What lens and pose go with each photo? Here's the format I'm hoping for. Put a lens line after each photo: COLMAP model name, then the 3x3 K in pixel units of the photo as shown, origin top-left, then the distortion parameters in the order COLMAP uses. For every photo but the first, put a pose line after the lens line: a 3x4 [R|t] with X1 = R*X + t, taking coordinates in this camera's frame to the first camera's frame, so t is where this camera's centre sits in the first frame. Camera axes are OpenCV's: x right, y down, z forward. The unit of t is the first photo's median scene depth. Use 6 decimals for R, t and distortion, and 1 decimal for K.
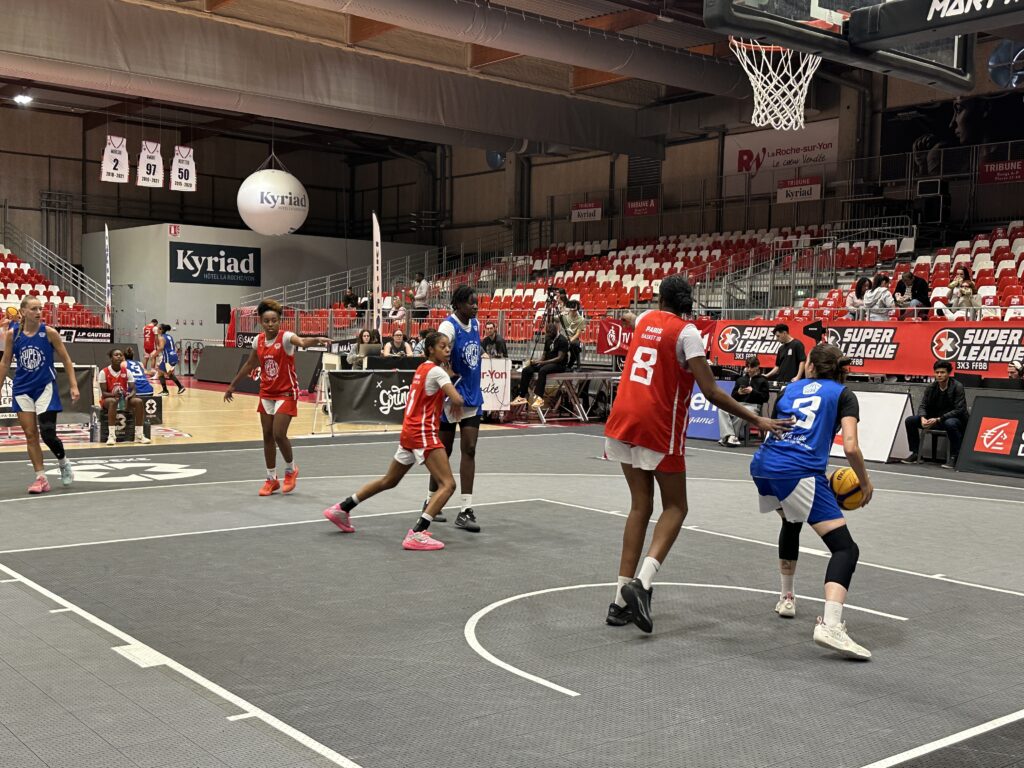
lens RADIAL K [[1177.6, 0, 507.5], [0, 1177.6, 386.4], [0, 0, 1]] dist [0.225344, -0.540665]
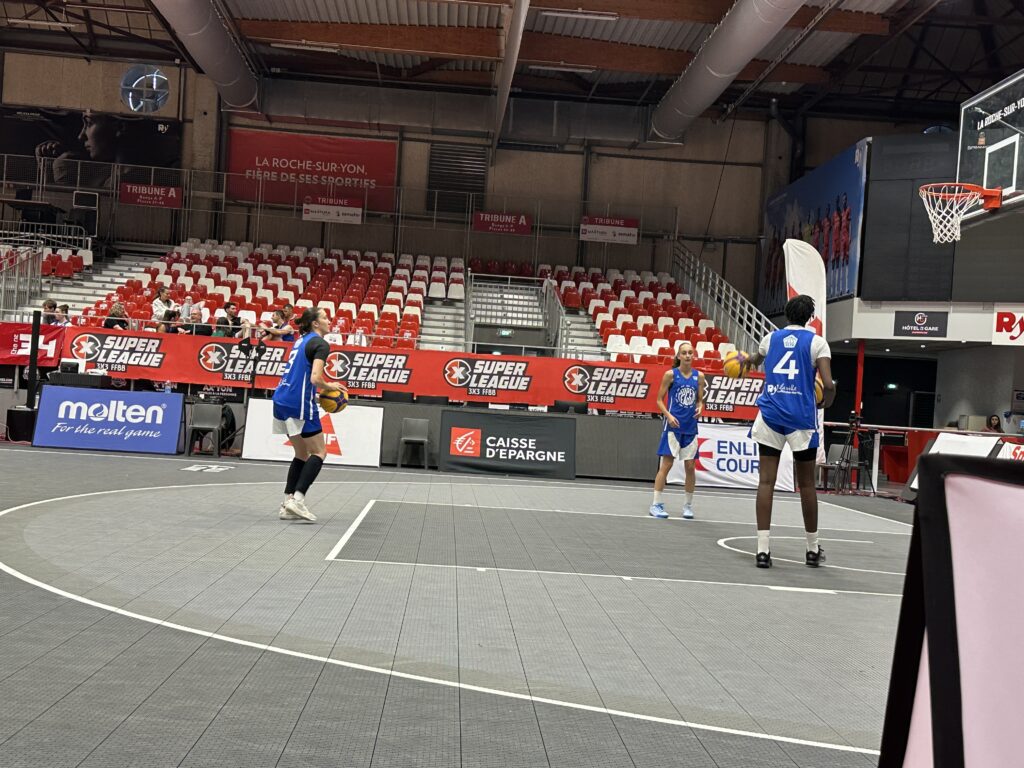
lens RADIAL K [[1310.9, 0, 512.0], [0, 1310.9, 384.0], [0, 0, 1]] dist [0.303793, -0.860134]
pose [[0.586938, 0.030000, 0.809076, -0.303553], [-0.015360, 0.999546, -0.025919, 0.007022], [-0.809486, 0.002785, 0.587132, 0.074395]]
